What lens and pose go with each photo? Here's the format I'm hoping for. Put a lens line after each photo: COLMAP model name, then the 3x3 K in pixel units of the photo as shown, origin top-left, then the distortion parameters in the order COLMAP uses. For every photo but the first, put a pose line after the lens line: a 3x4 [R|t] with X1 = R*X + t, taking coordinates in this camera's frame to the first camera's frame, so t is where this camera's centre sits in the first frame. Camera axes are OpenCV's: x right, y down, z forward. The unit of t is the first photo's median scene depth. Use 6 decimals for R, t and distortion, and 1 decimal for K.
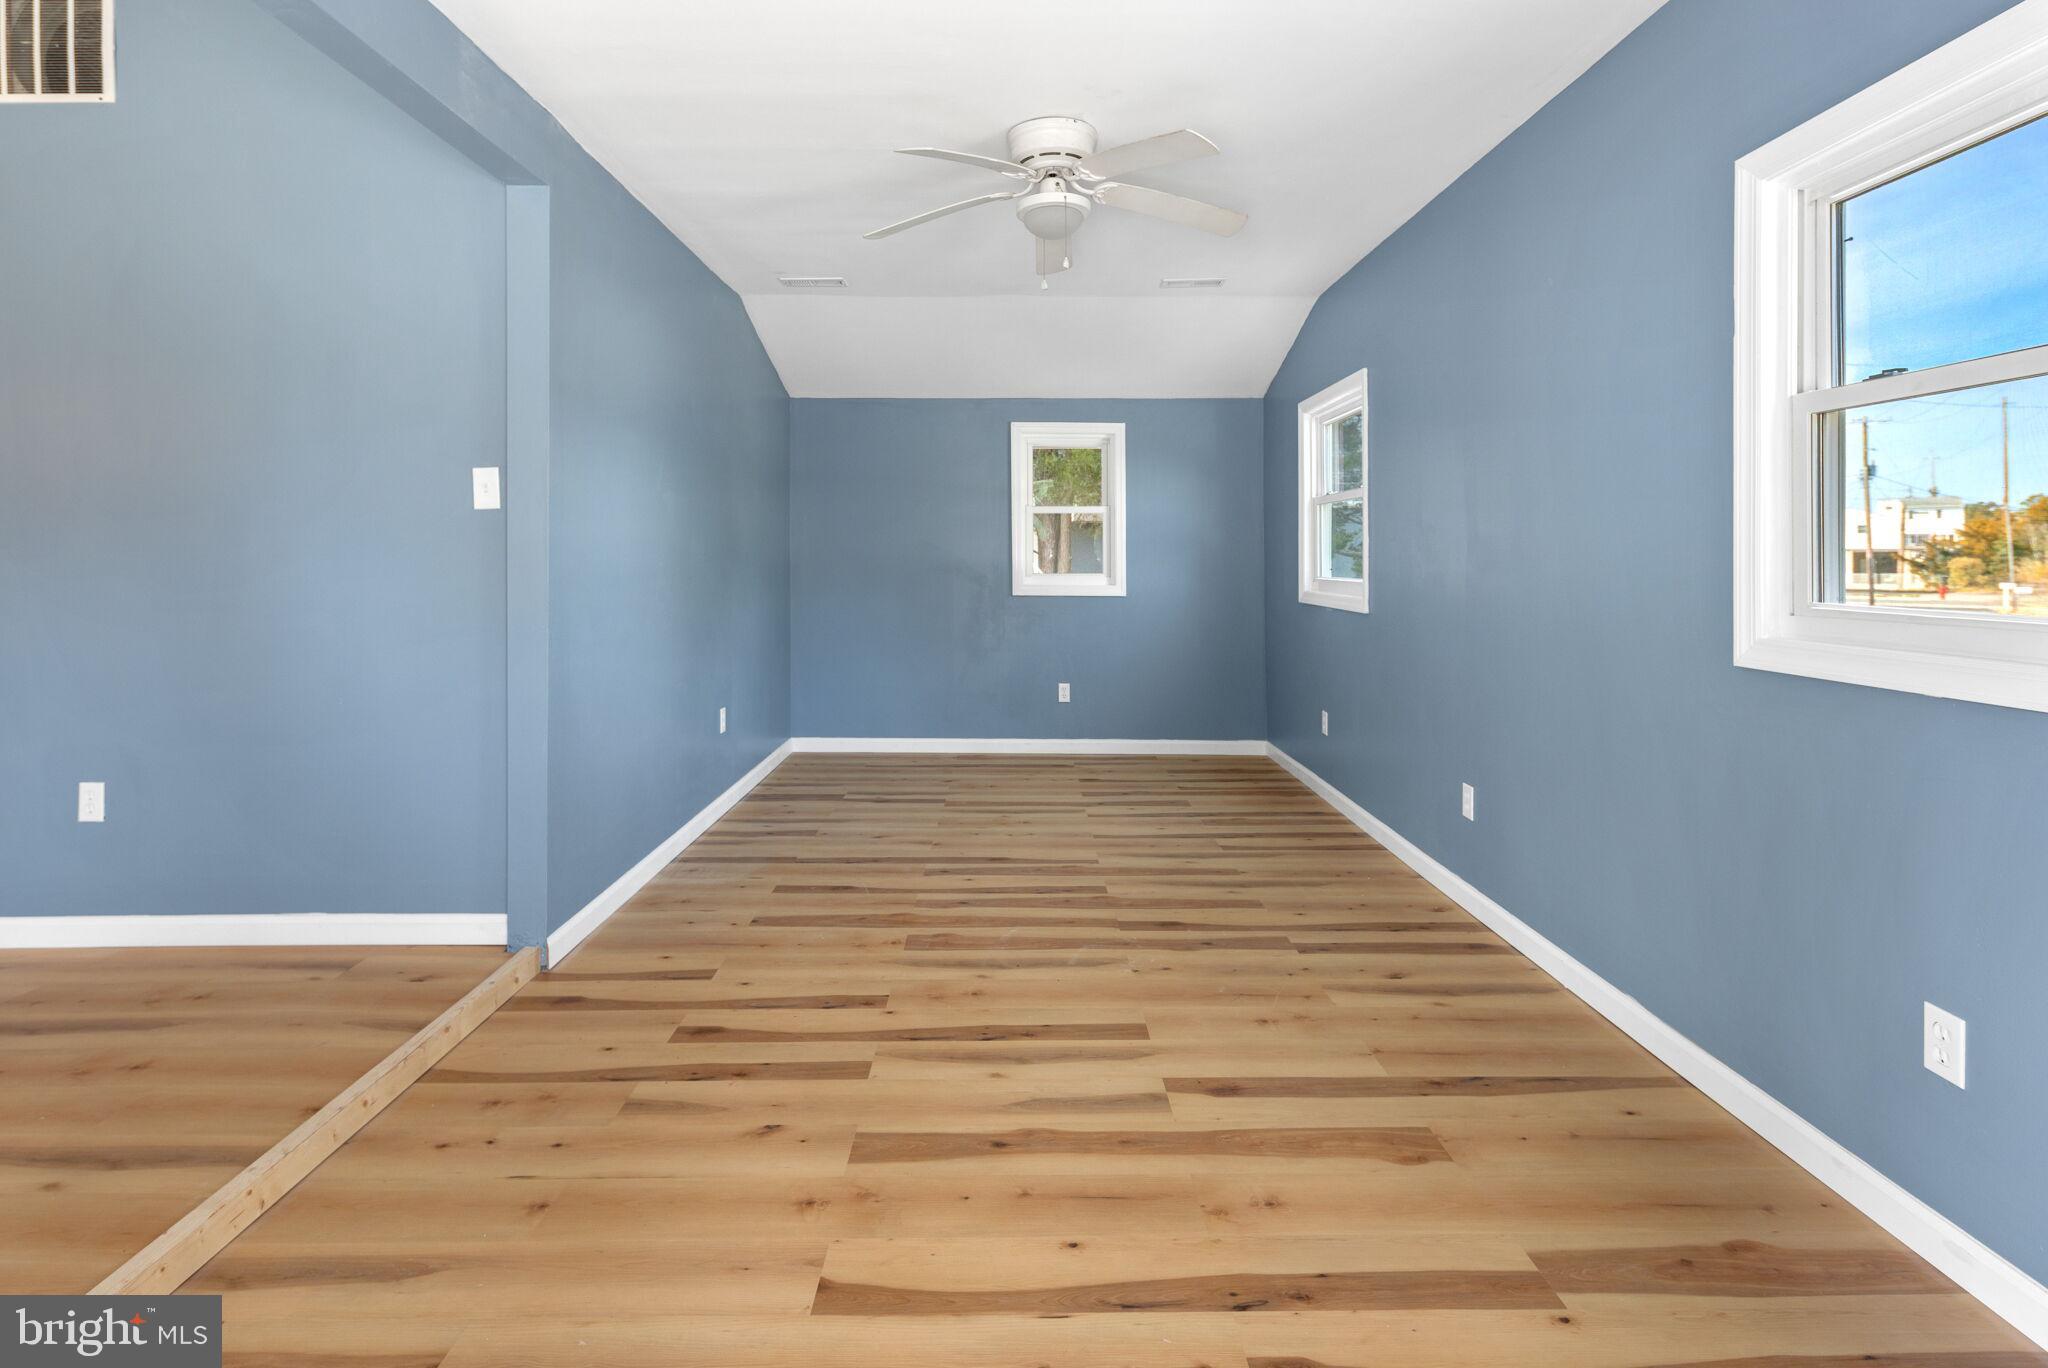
lens RADIAL K [[995.3, 0, 1018.7], [0, 995.3, 563.9], [0, 0, 1]] dist [0.008713, -0.007571]
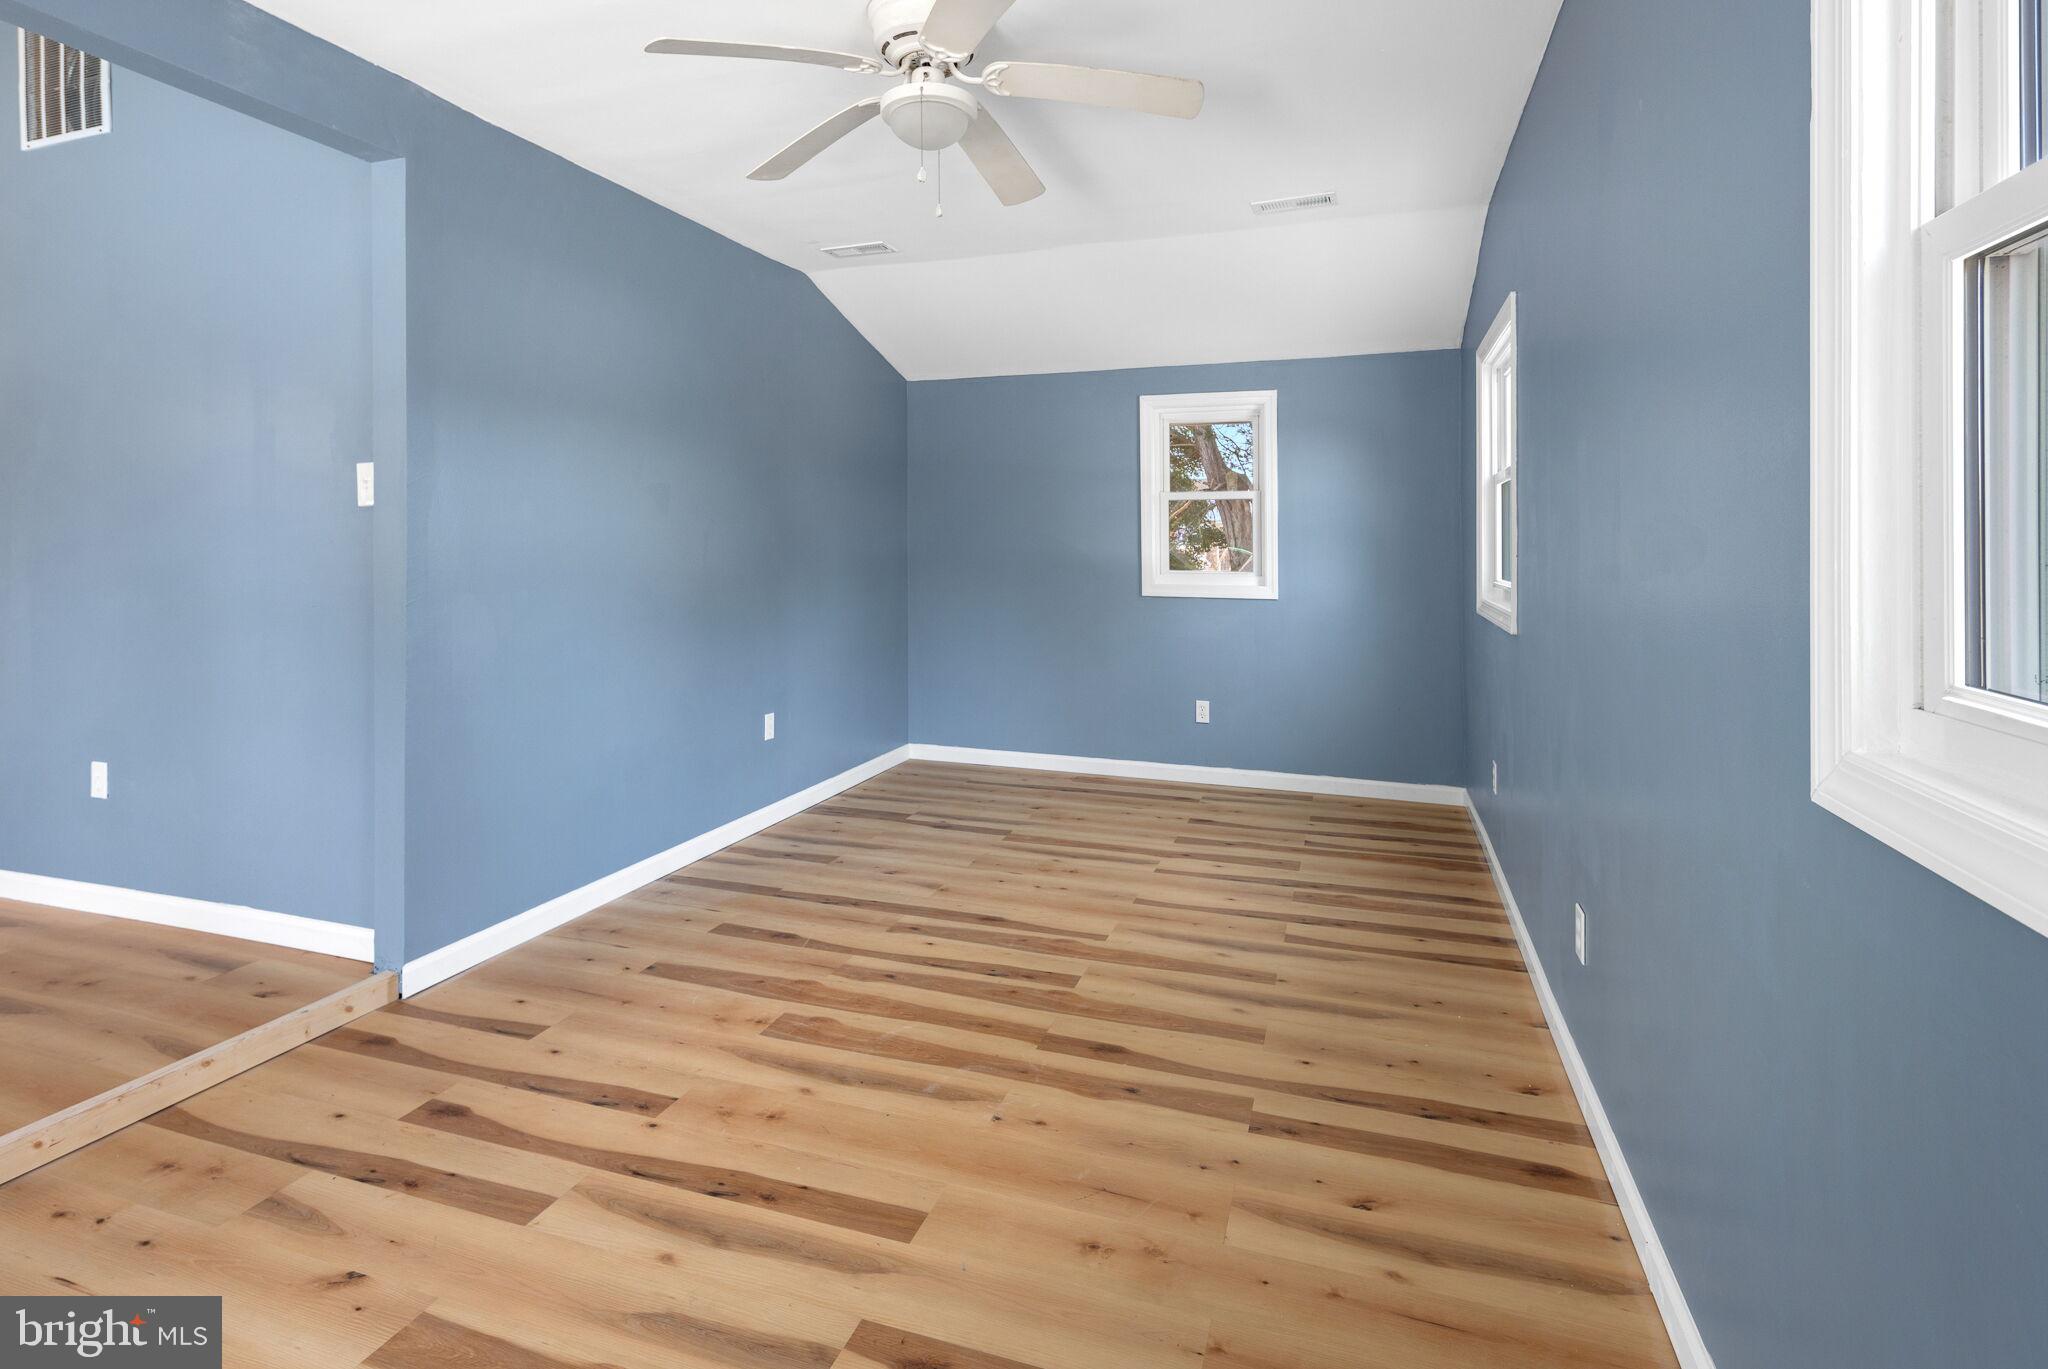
lens RADIAL K [[1000.1, 0, 1017.4], [0, 1000.1, 553.6], [0, 0, 1]] dist [0.000964, -0.001125]
pose [[0.943785, 0.003399, -0.330541, 0.328973], [-0.003066, 0.999994, 0.001530, -0.011227], [0.330544, -0.000431, 0.943790, 0.266204]]
